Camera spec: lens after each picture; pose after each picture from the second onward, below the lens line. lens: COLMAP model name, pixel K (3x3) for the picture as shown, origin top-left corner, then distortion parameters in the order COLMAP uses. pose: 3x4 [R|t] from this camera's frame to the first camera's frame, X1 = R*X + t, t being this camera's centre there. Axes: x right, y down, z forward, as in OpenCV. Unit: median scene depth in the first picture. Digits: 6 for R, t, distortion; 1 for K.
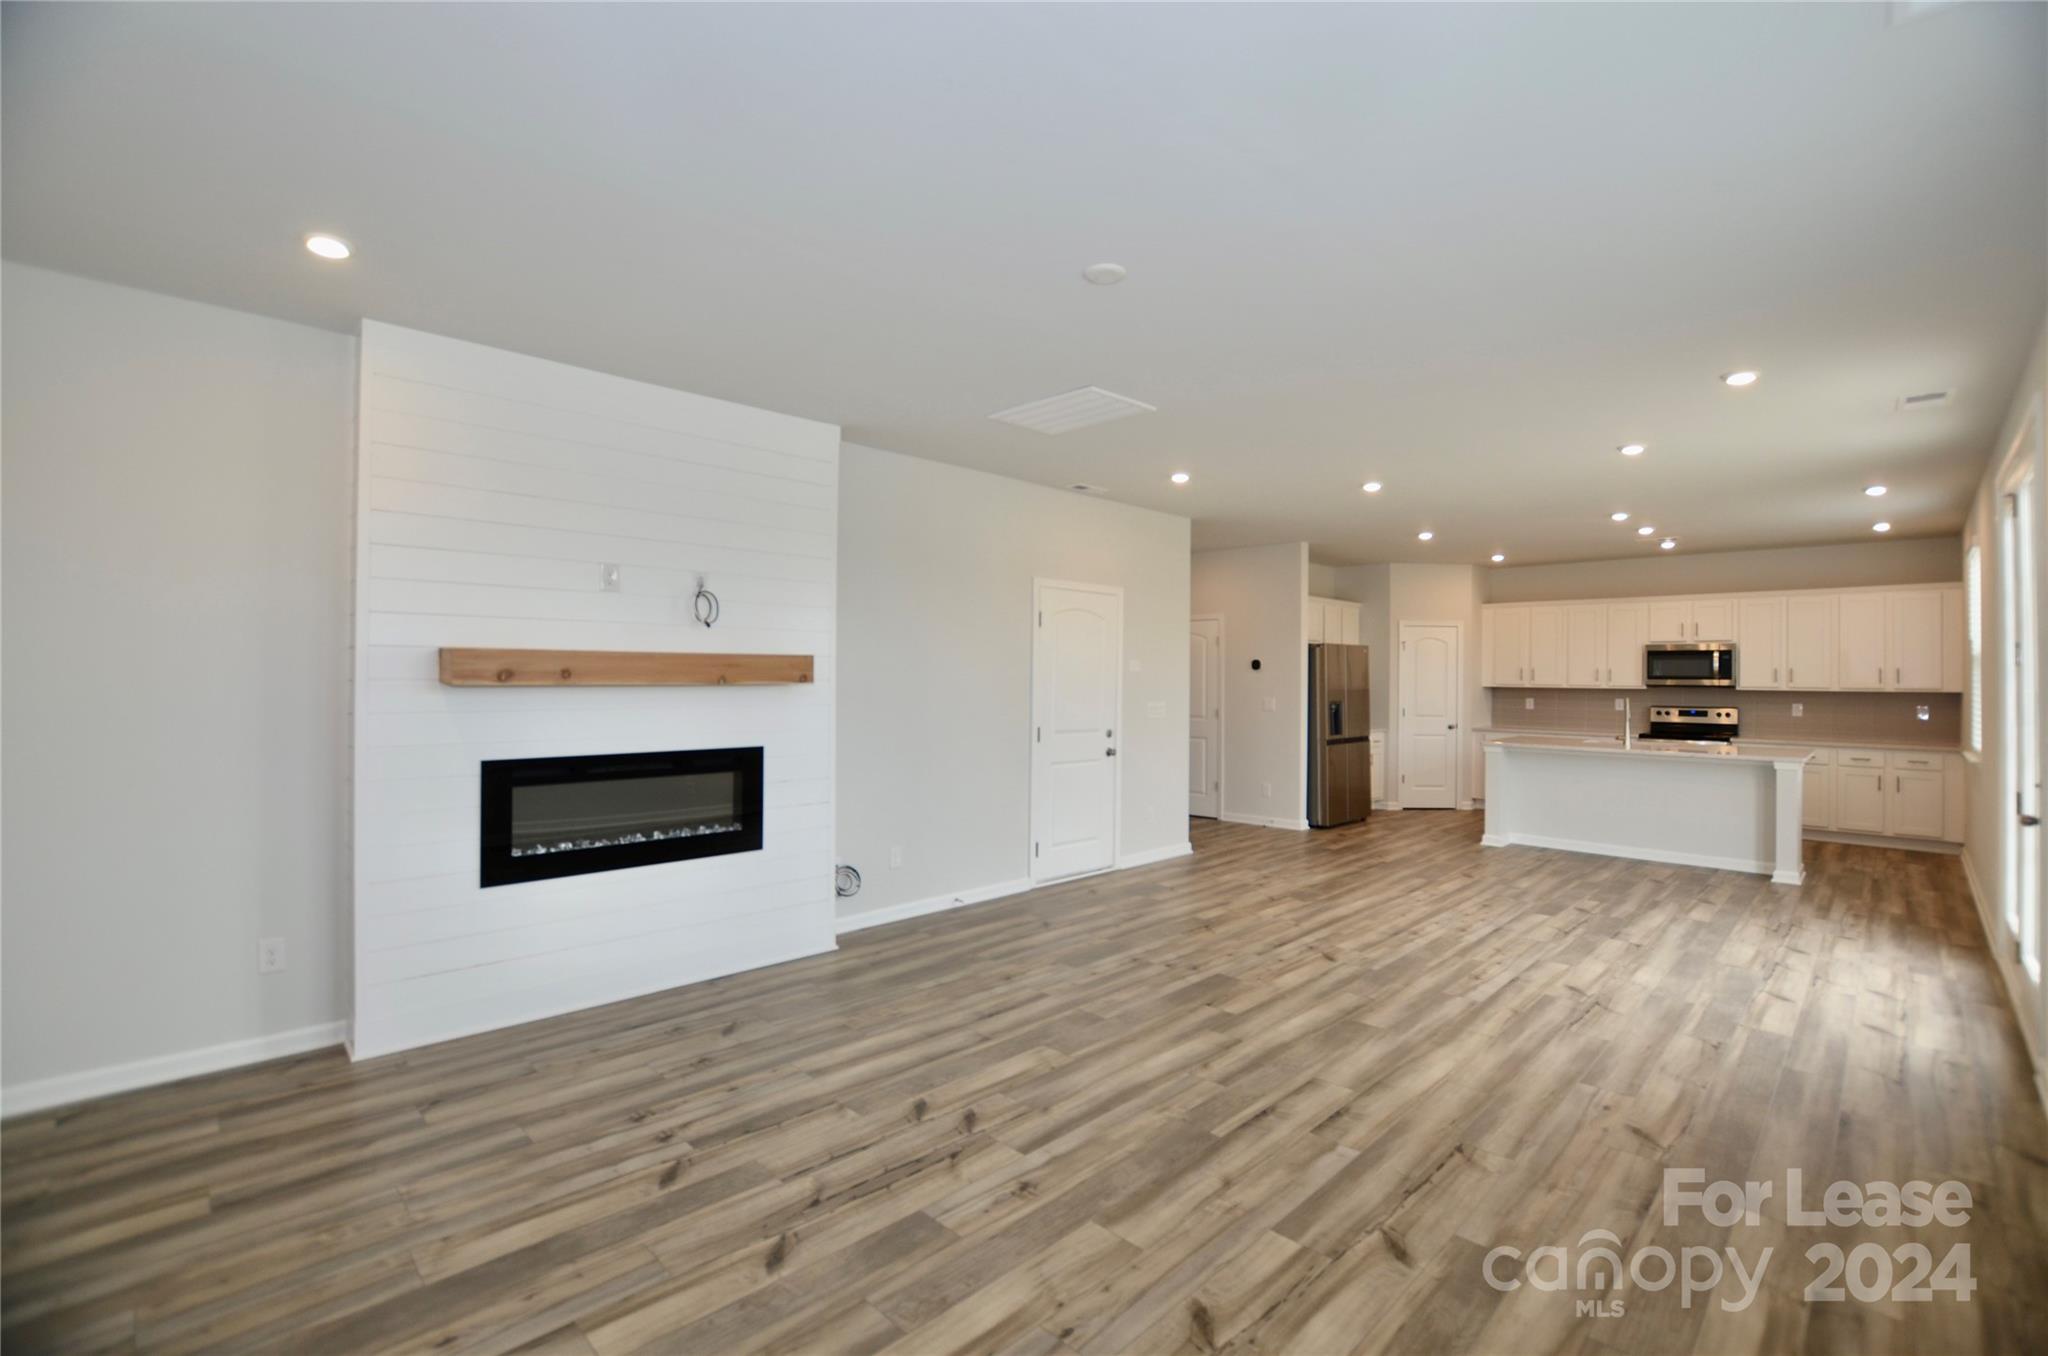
lens RADIAL K [[893.6, 0, 1051.7], [0, 893.6, 665.6], [0, 0, 1]] dist [-0.033634, 0.001811]
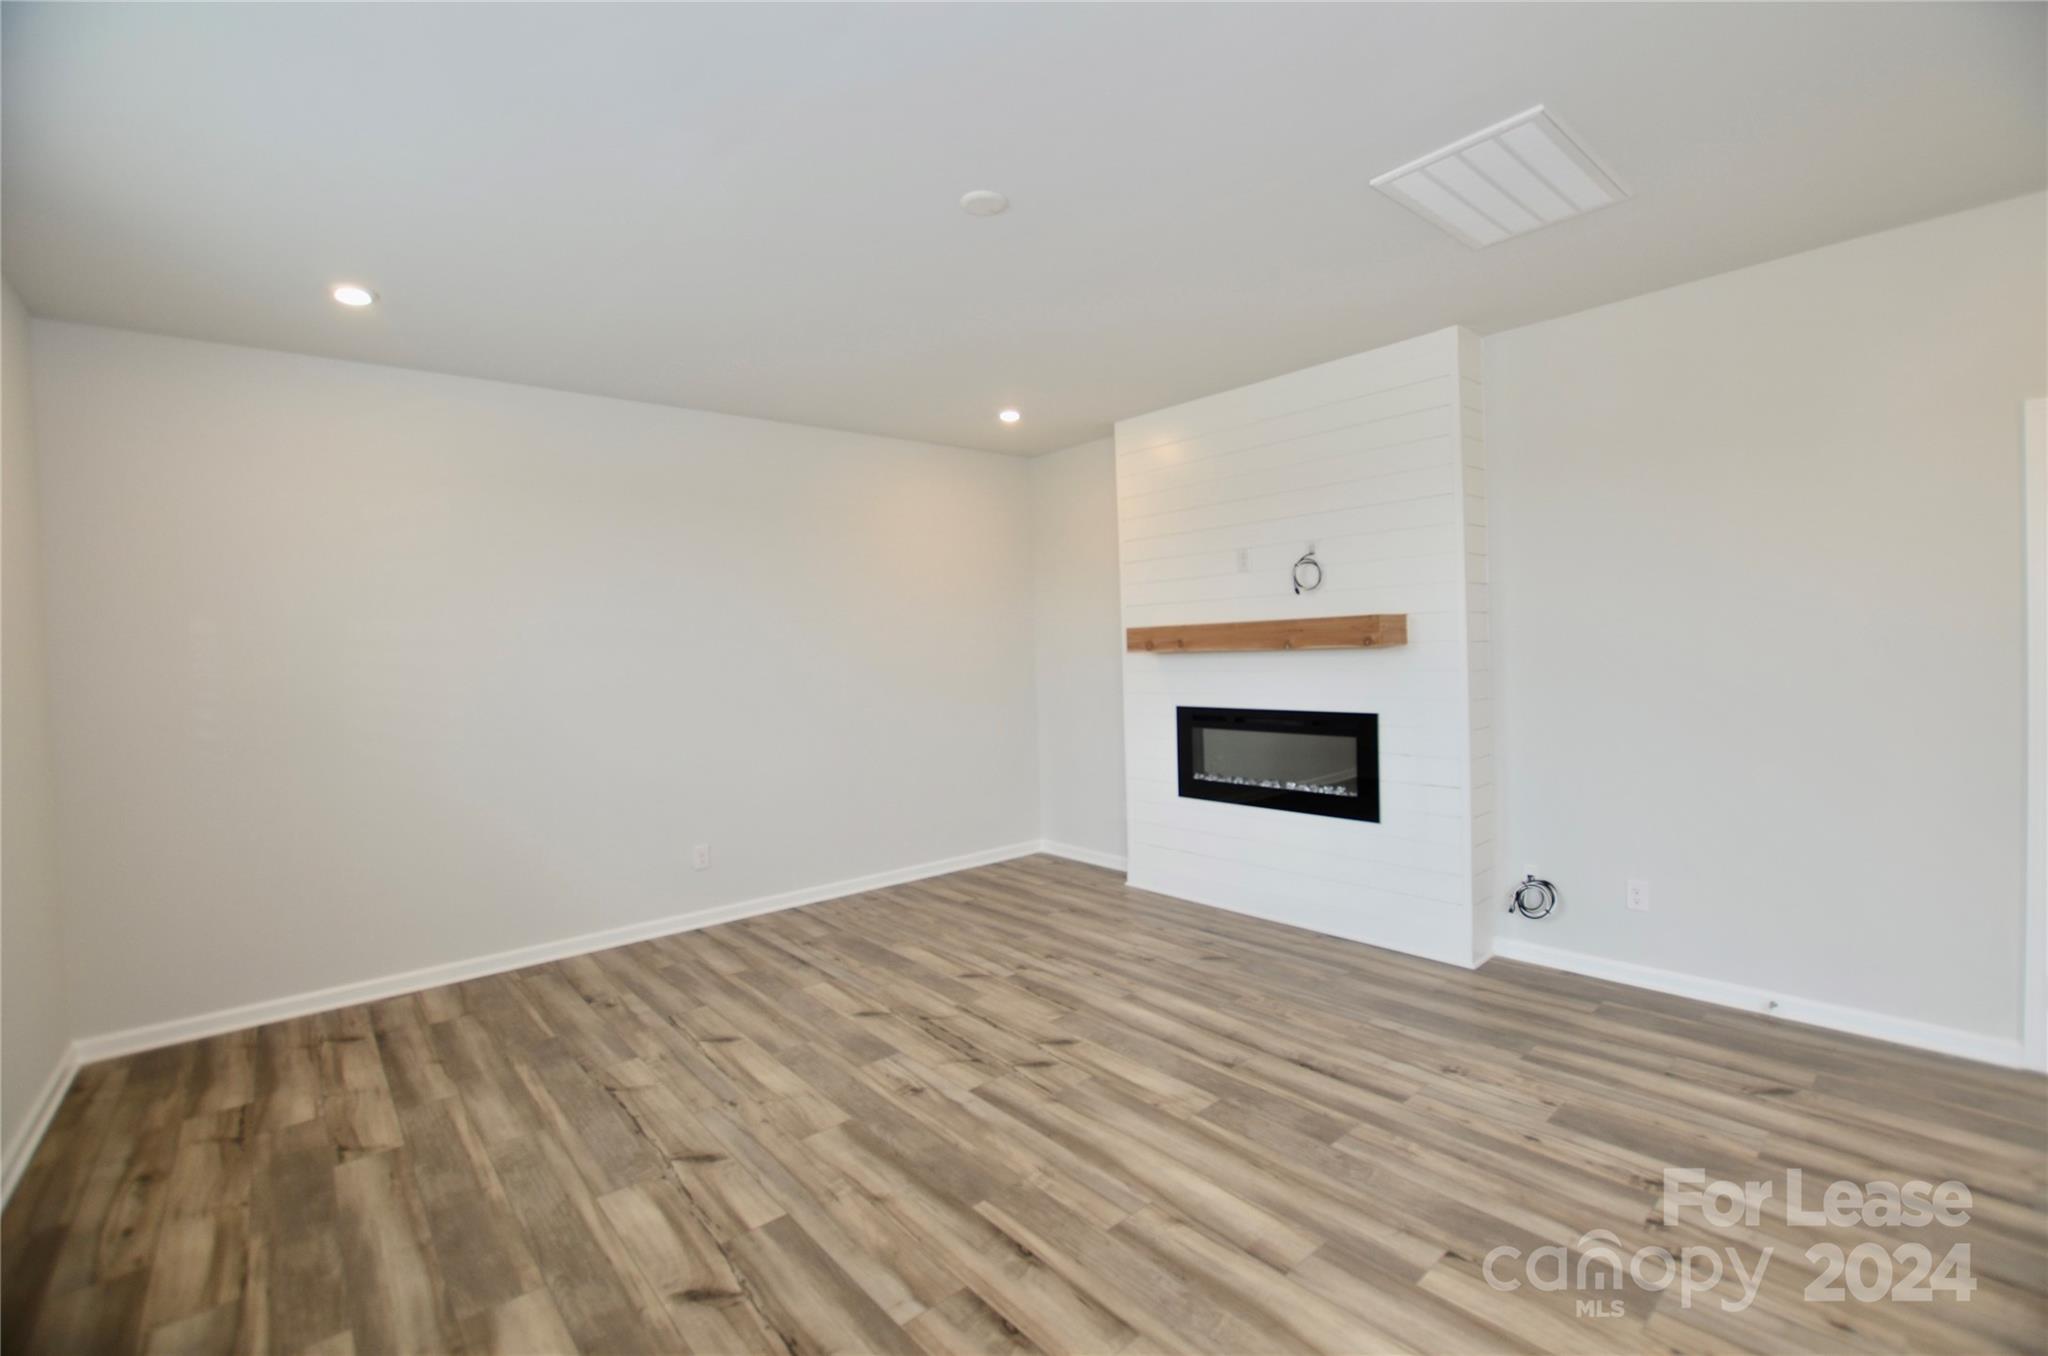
lens RADIAL K [[893.6, 0, 1052.9], [0, 893.6, 656.3], [0, 0, 1]] dist [-0.033634, 0.001811]
pose [[-0.071159, 0.003256, -0.997460, 0.689449], [0.042542, 0.999095, 0.000226, 0.017904], [0.996557, -0.042418, -0.071233, 0.796291]]
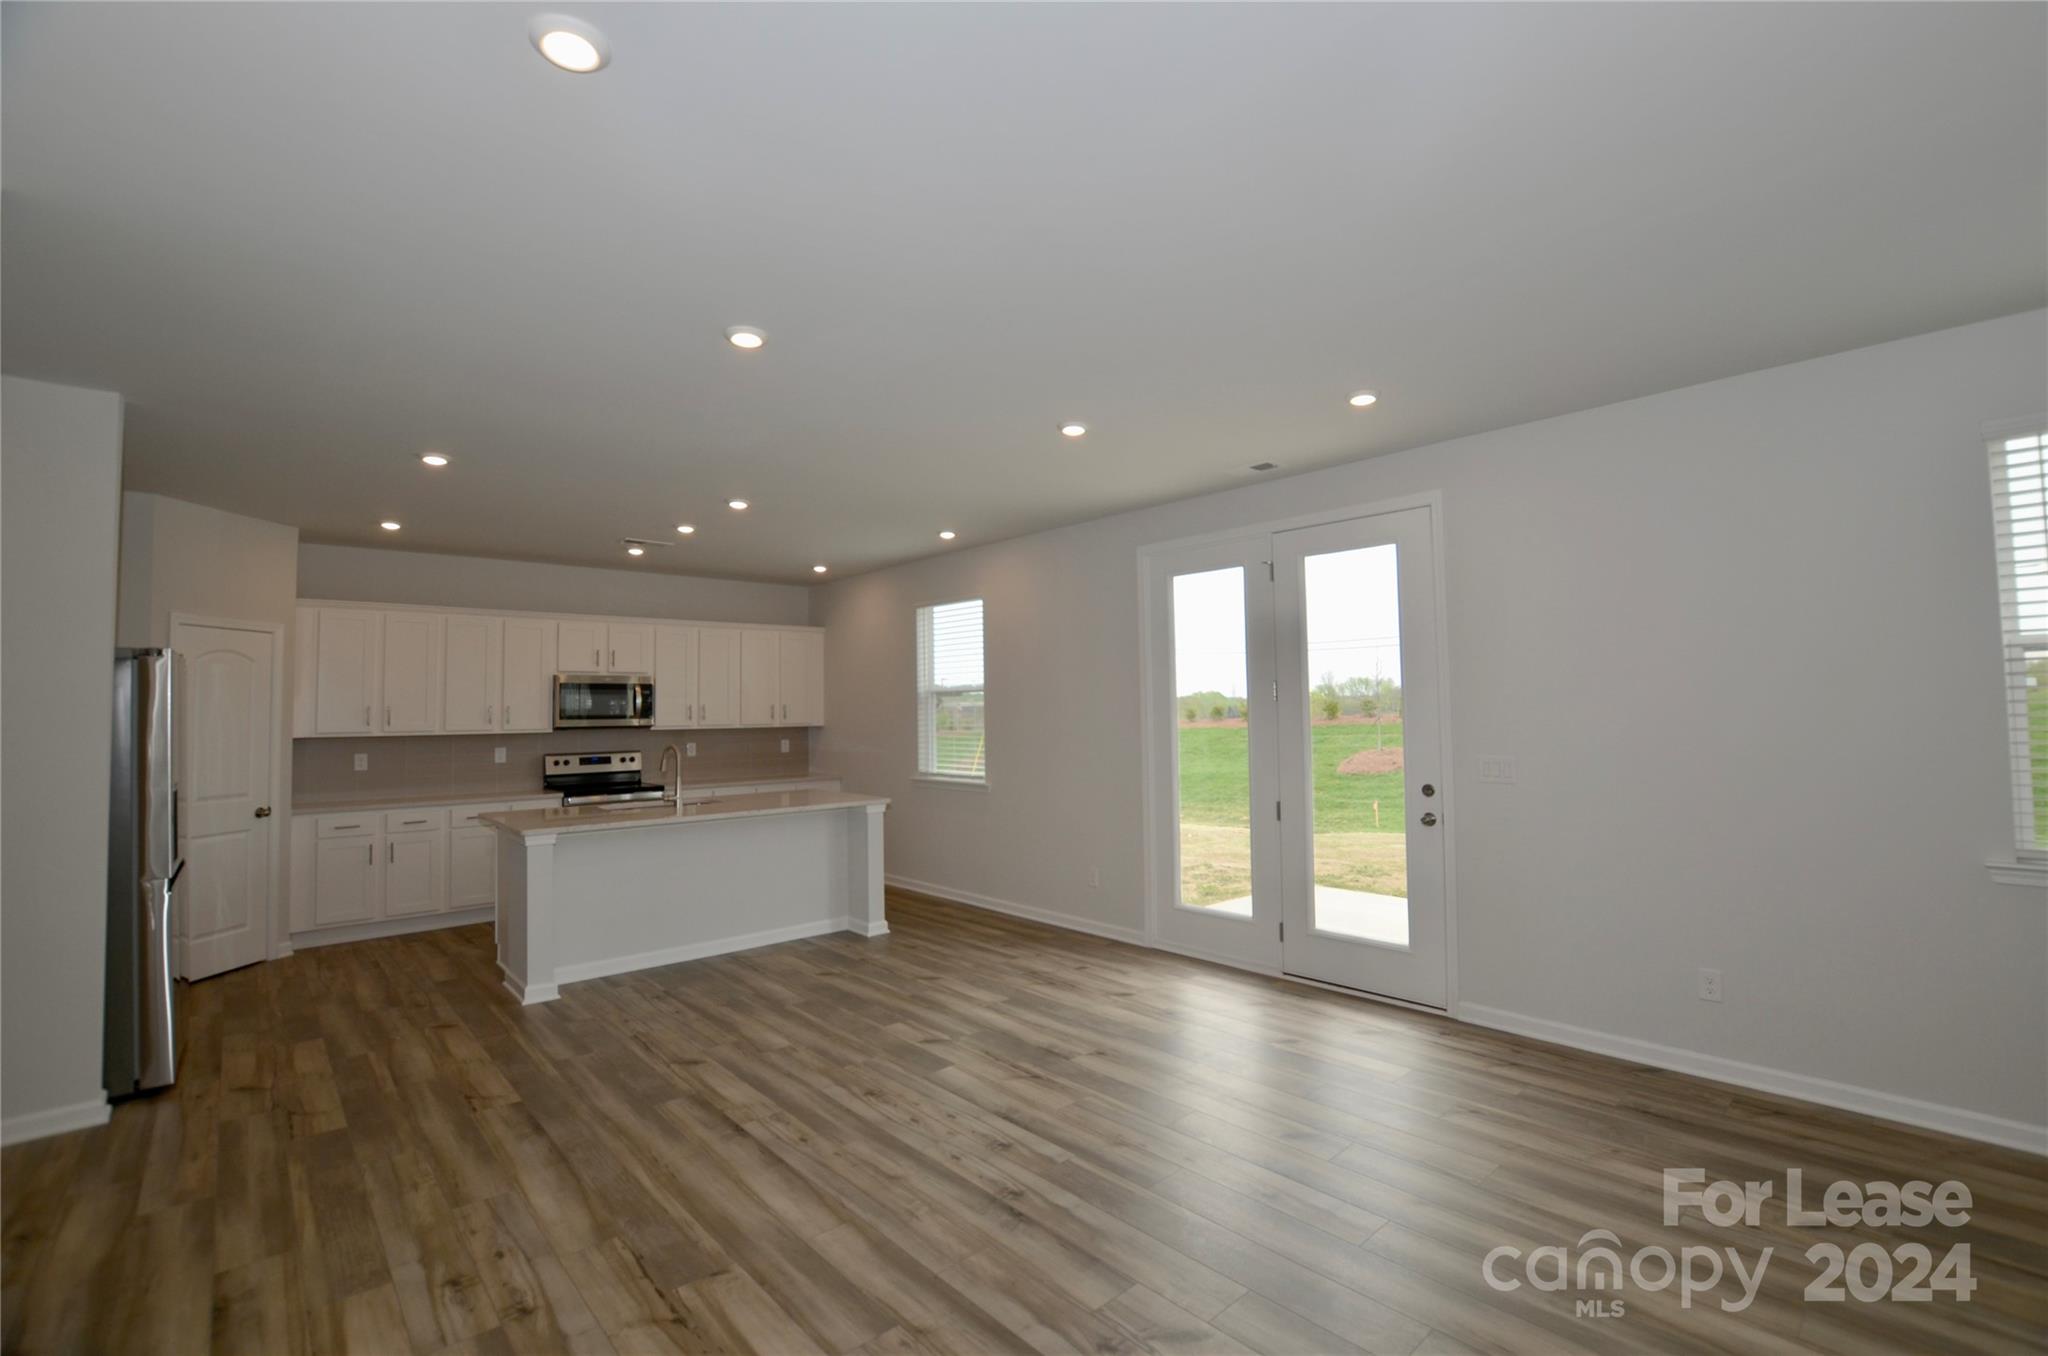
lens RADIAL K [[893.6, 0, 1043.3], [0, 893.6, 688.2], [0, 0, 1]] dist [-0.033634, 0.001811]
pose [[0.058278, 0.019557, 0.998109, -0.159111], [0.003436, 0.999798, -0.019791, 0.010154], [-0.998294, 0.004582, 0.058199, 1.182621]]
